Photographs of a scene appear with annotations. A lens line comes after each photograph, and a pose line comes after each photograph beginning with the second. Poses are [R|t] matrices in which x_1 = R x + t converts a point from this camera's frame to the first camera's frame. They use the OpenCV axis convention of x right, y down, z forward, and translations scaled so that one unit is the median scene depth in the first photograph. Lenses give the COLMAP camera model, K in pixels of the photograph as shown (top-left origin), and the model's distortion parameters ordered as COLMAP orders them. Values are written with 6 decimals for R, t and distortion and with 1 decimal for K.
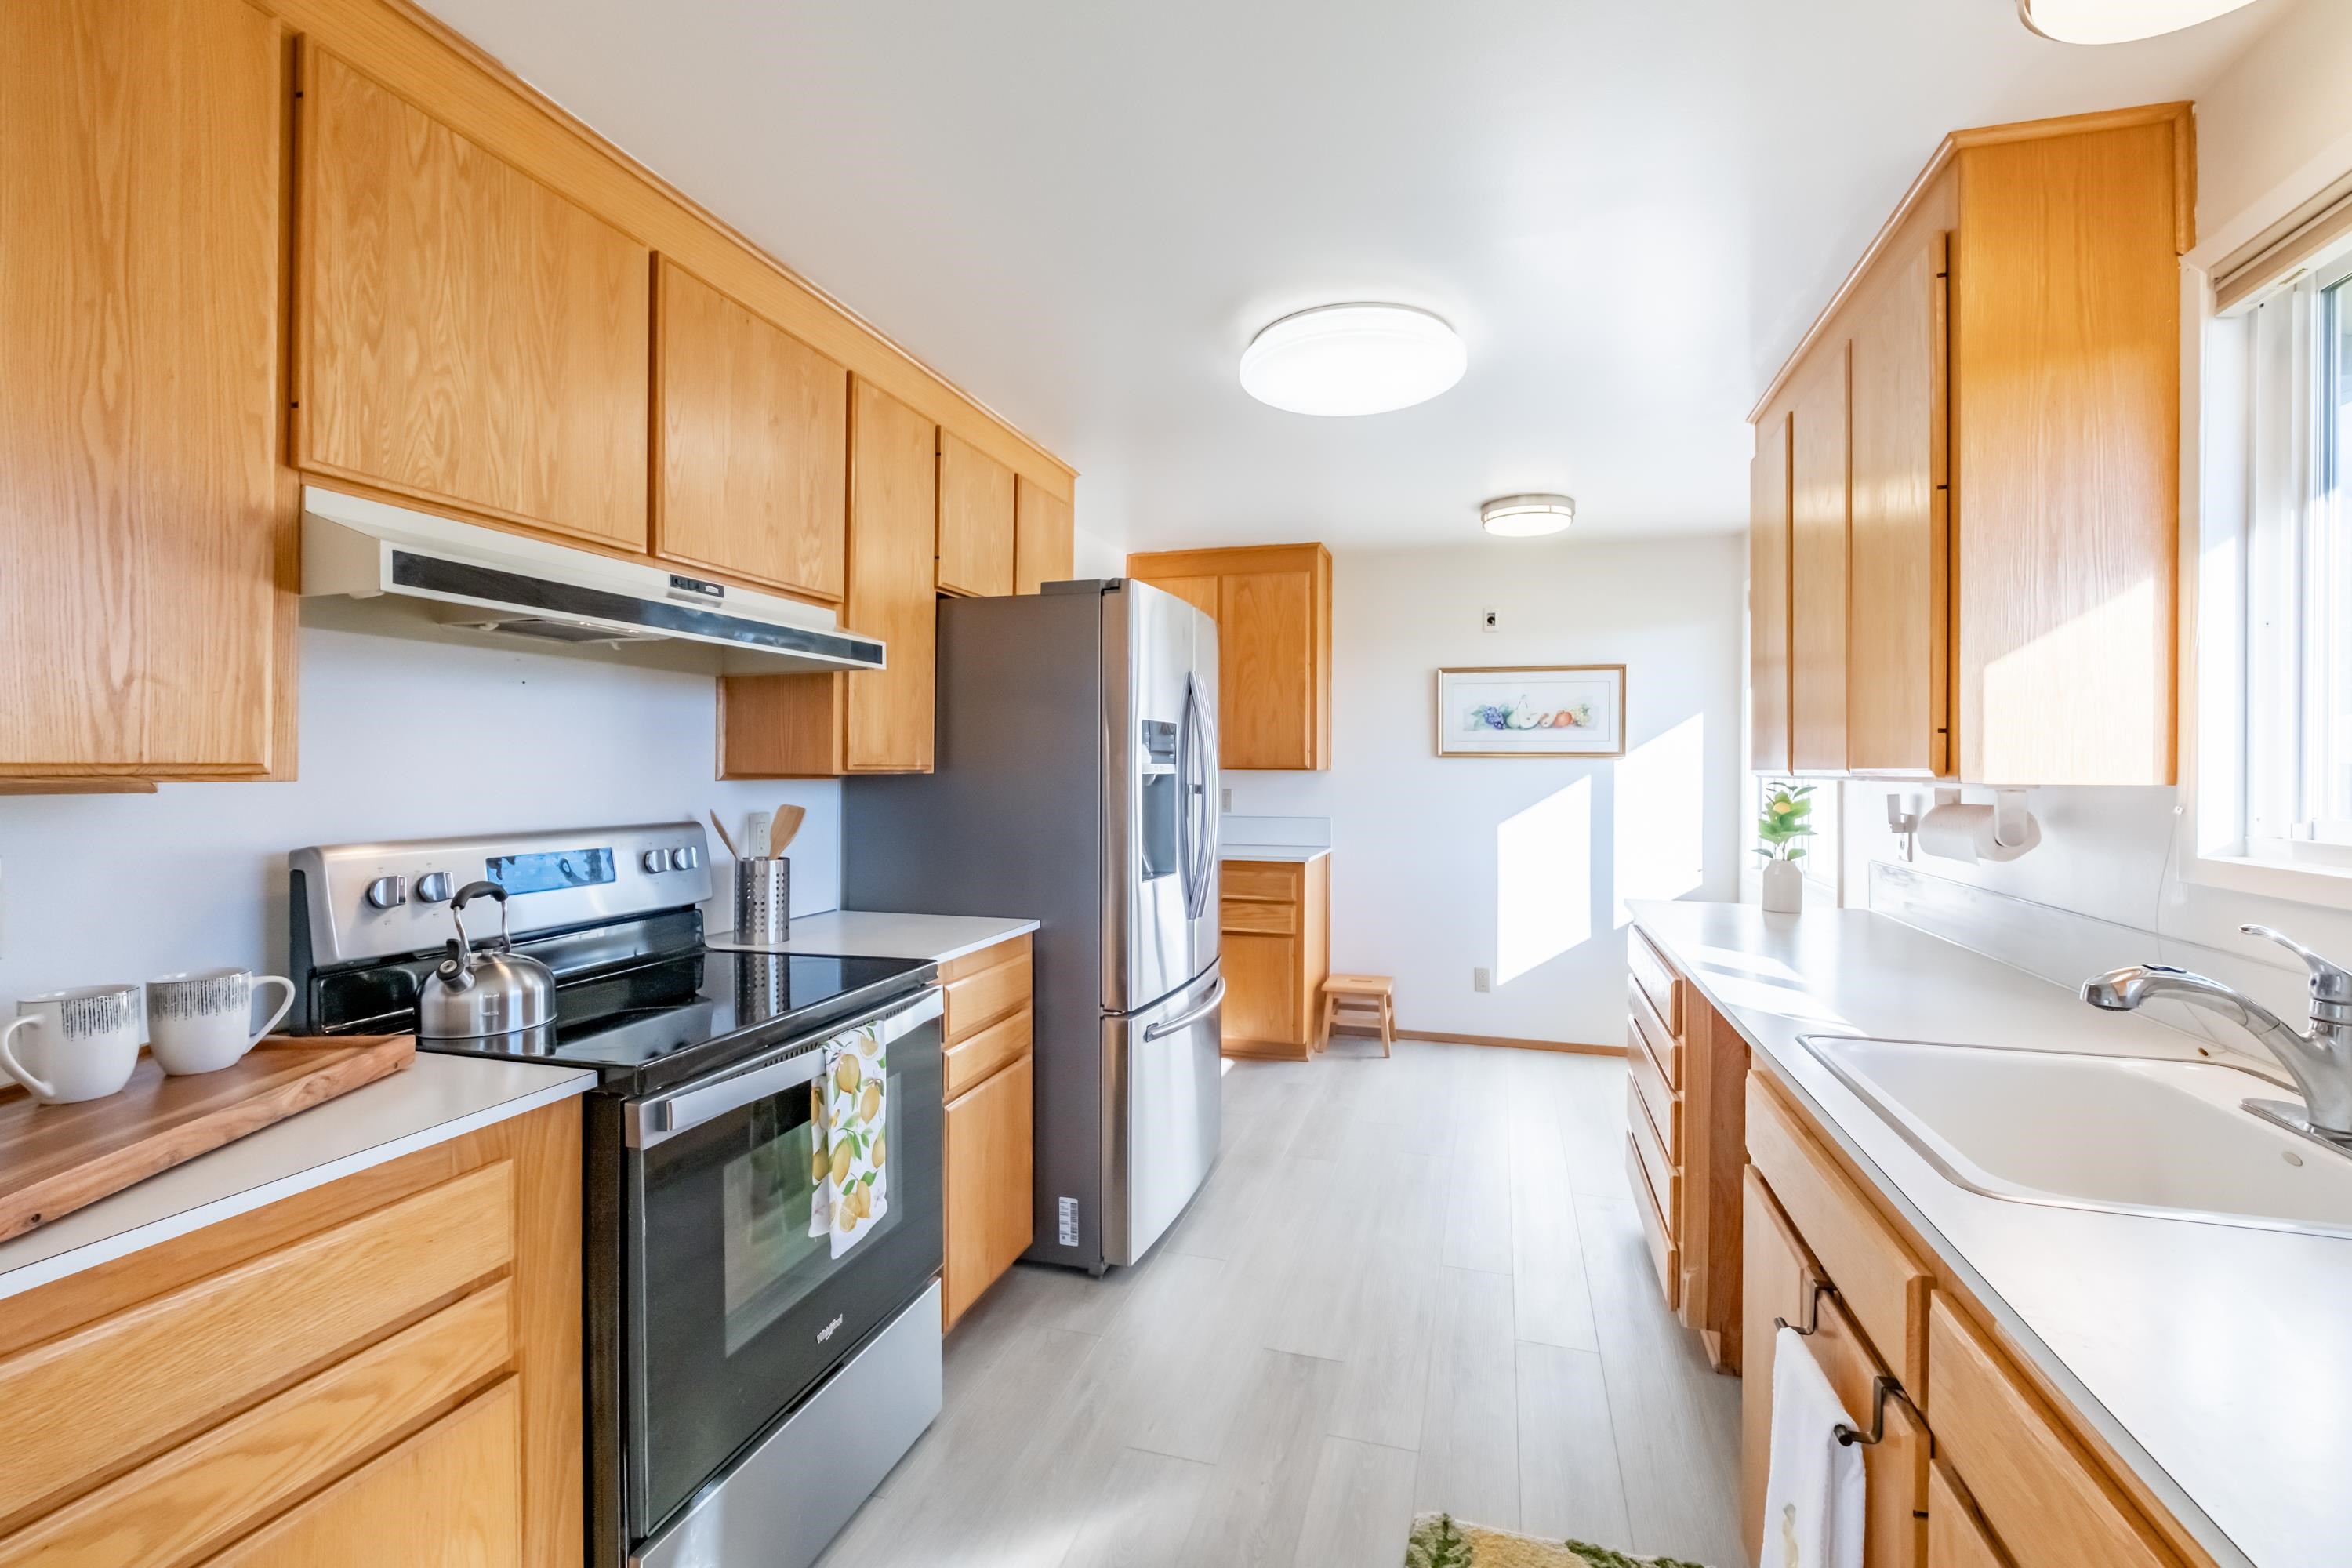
lens RADIAL K [[1023.8, 0, 1181.9], [0, 1023.8, 766.2], [0, 0, 1]] dist [-0.000566, -0.003317]
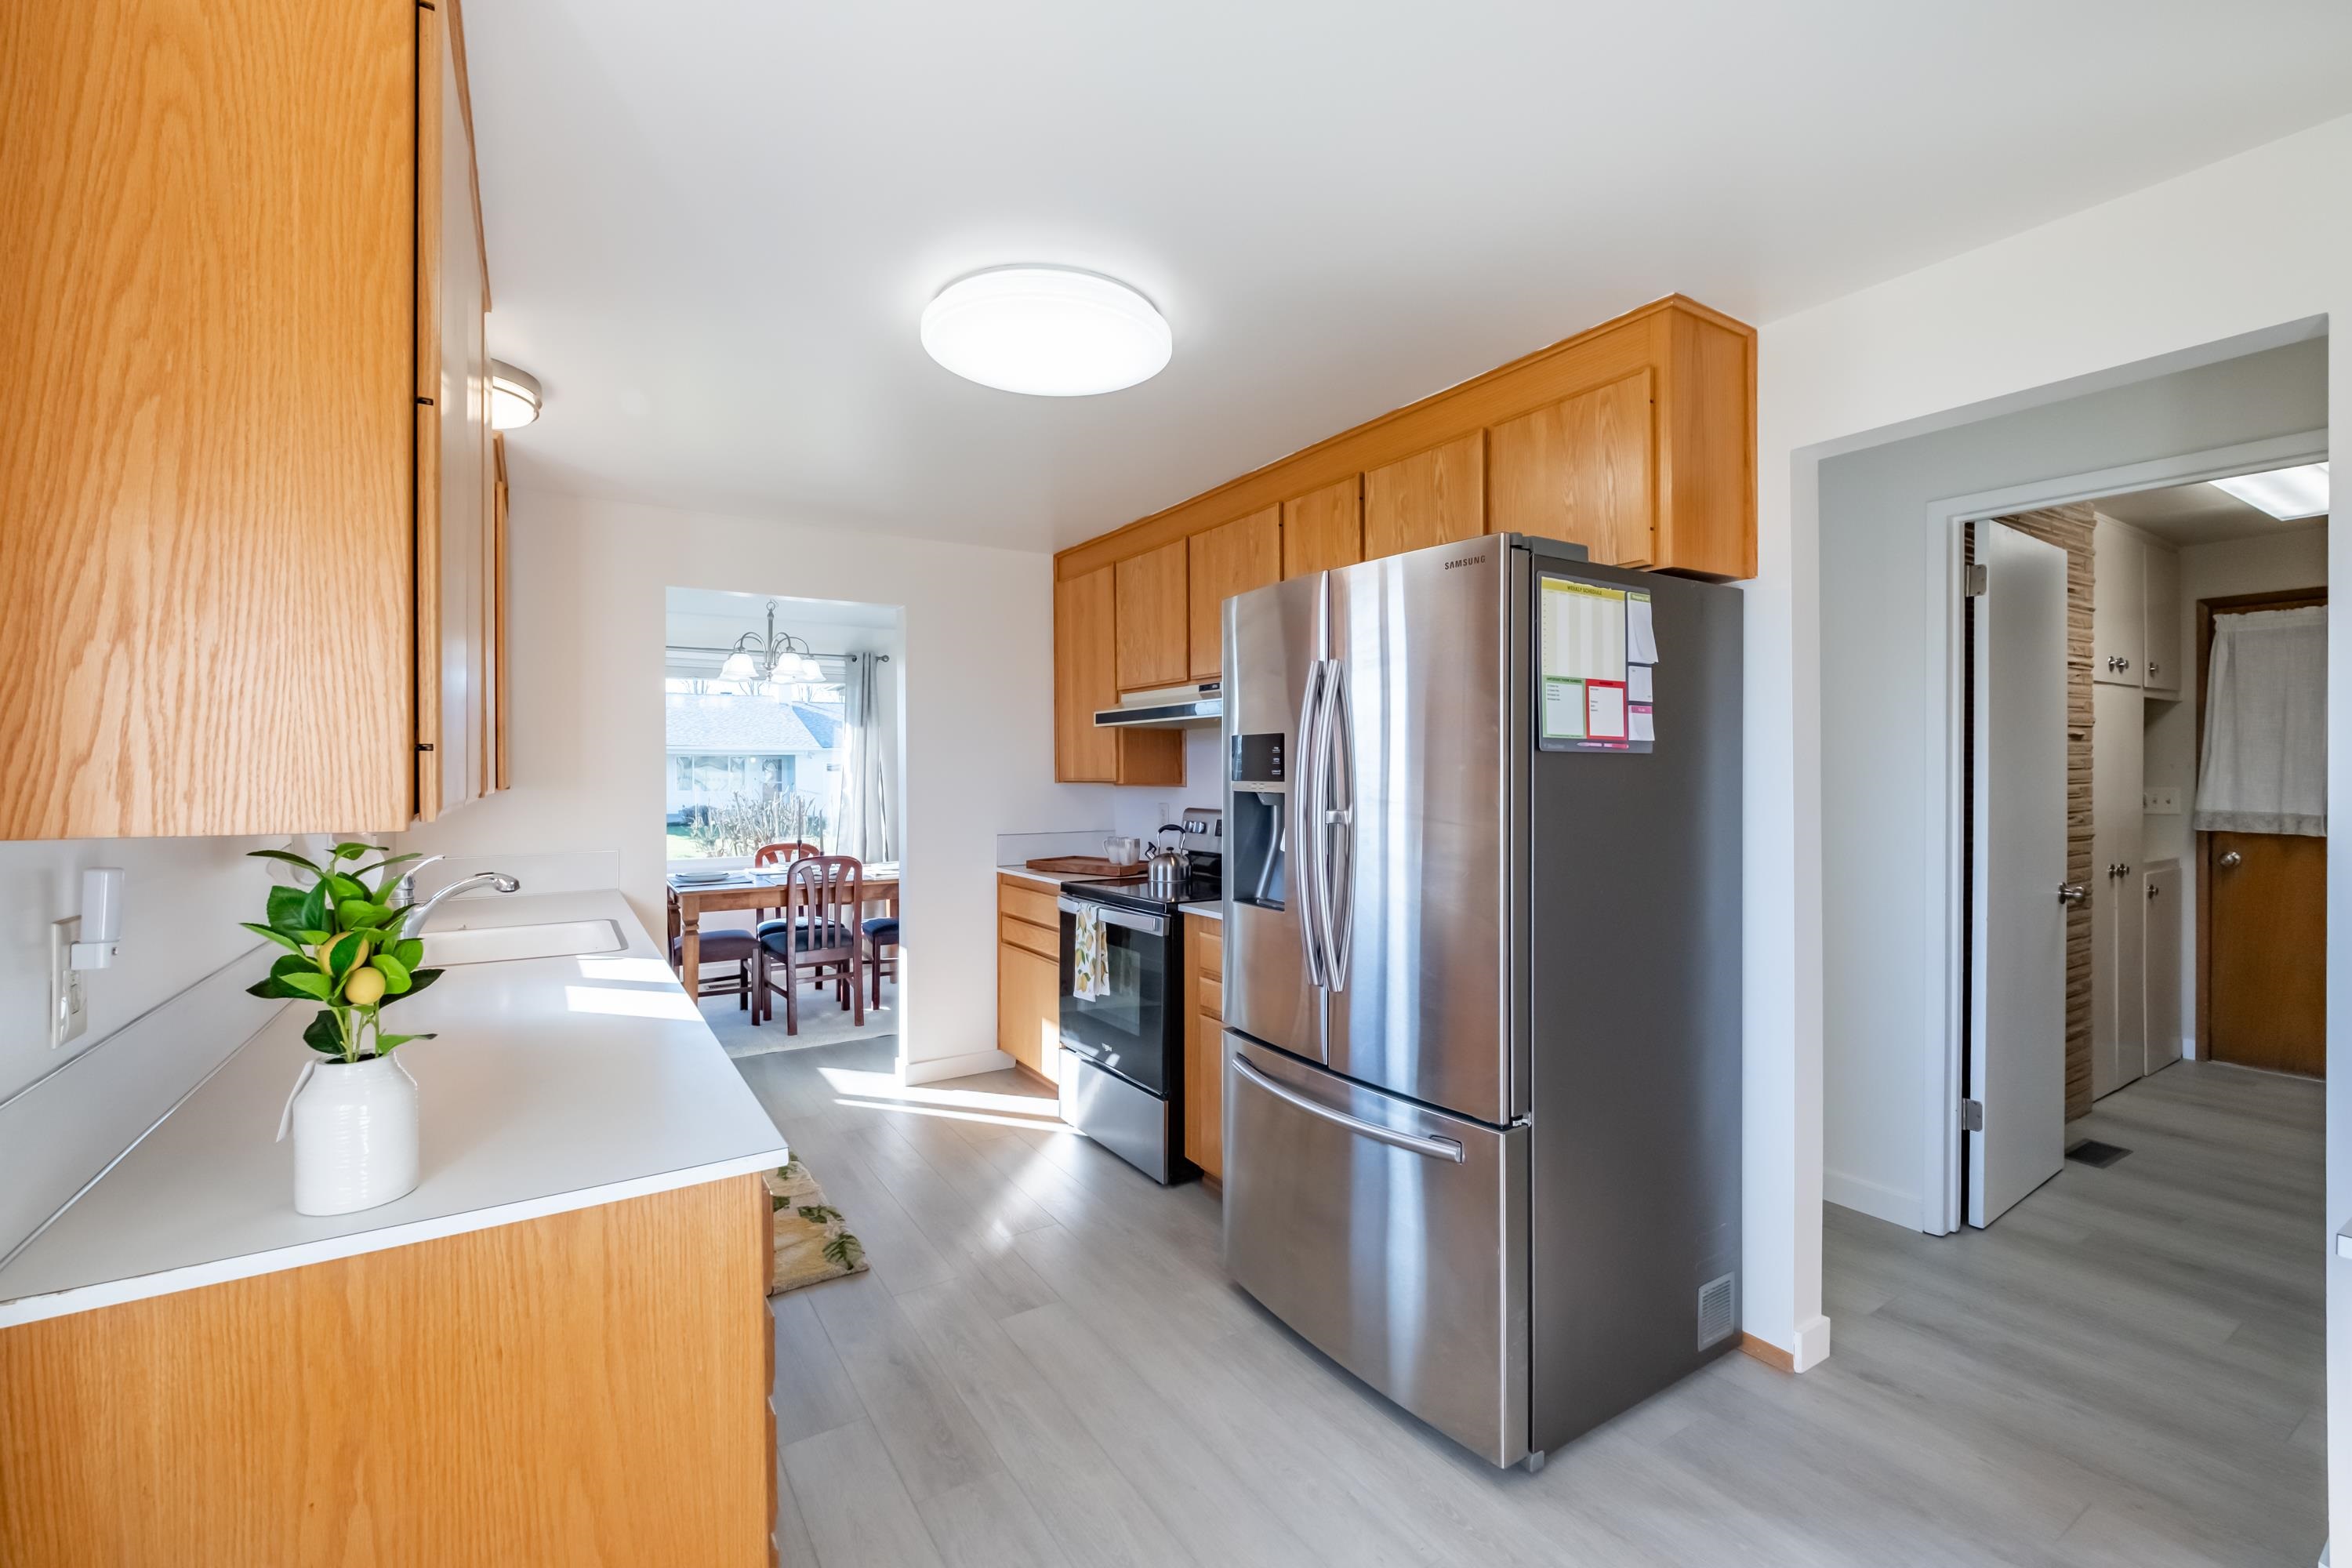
lens RADIAL K [[1023.8, 0, 1162.5], [0, 1023.8, 775.3], [0, 0, 1]] dist [-0.000566, -0.003317]
pose [[-0.666618, 0.003417, -0.745392, 0.805816], [0.002360, 0.999994, 0.002473, -0.012478], [0.745396, -0.000110, -0.666622, 1.748457]]
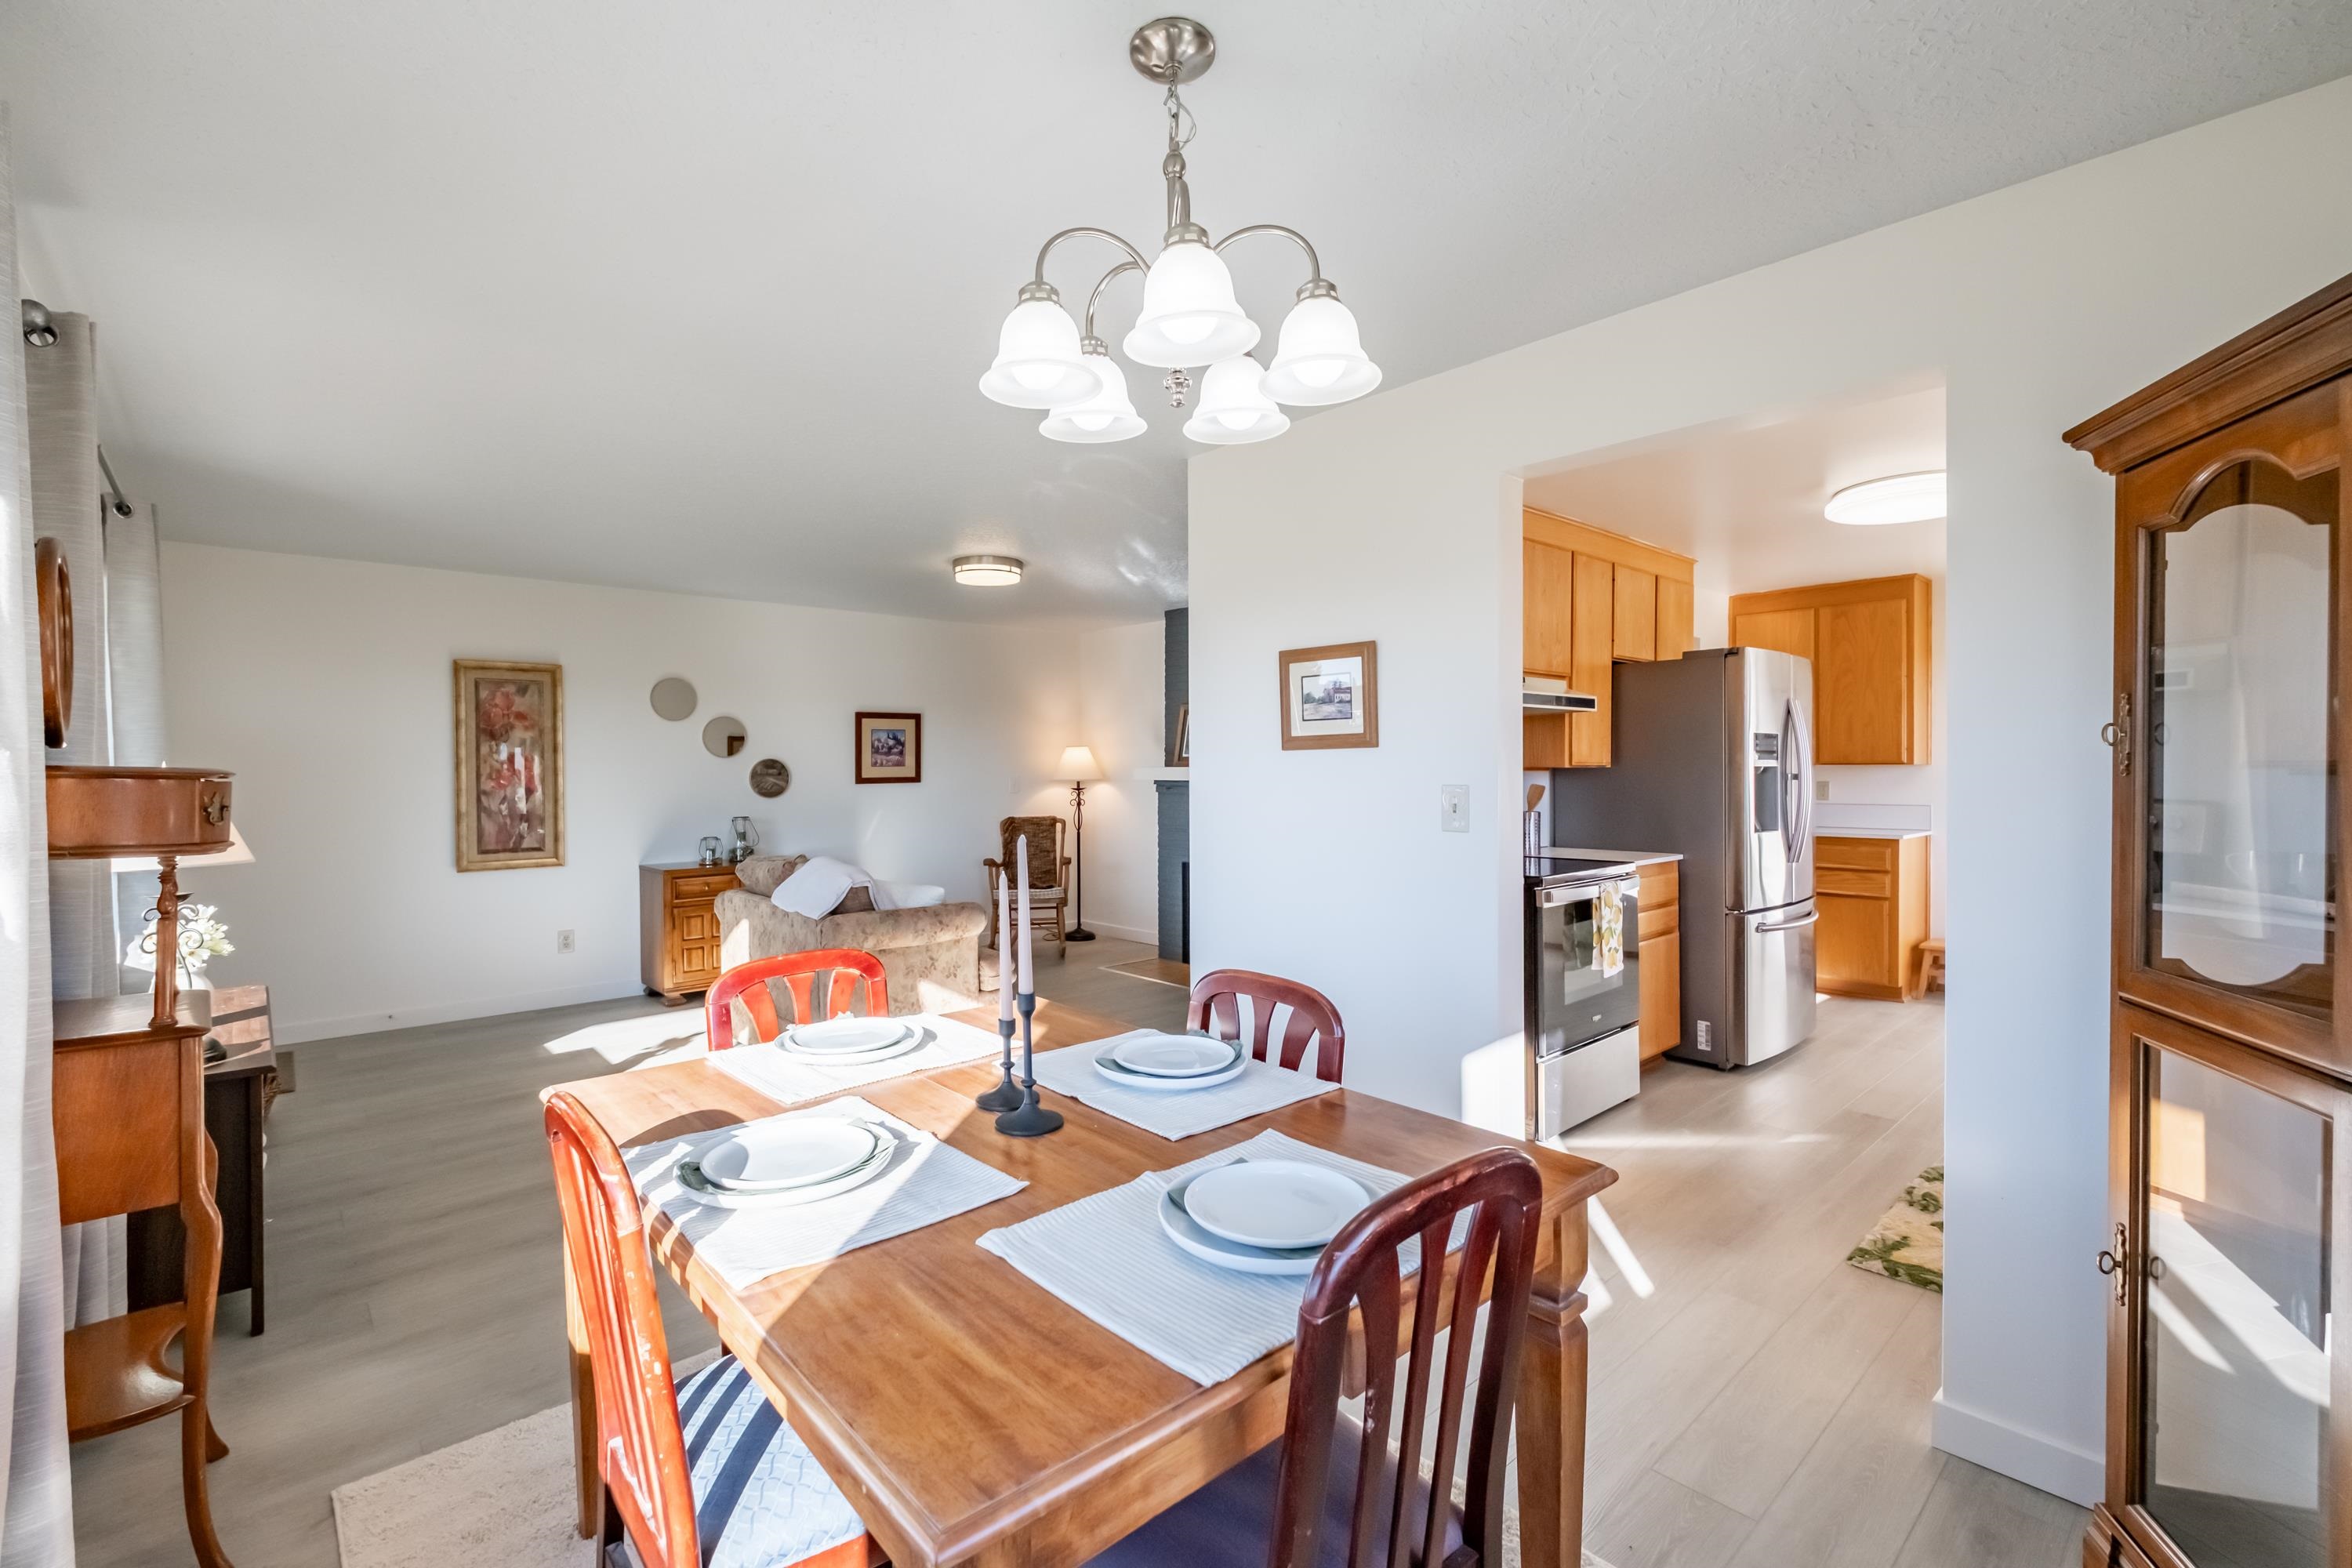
lens RADIAL K [[1023.8, 0, 1132.7], [0, 1023.8, 785.8], [0, 0, 1]] dist [-0.000566, -0.003317]
pose [[0.846784, -0.002106, -0.531932, -0.010874], [0.010976, 0.999848, 0.013515, 0.005816], [0.531823, -0.017283, 0.846679, -0.975154]]
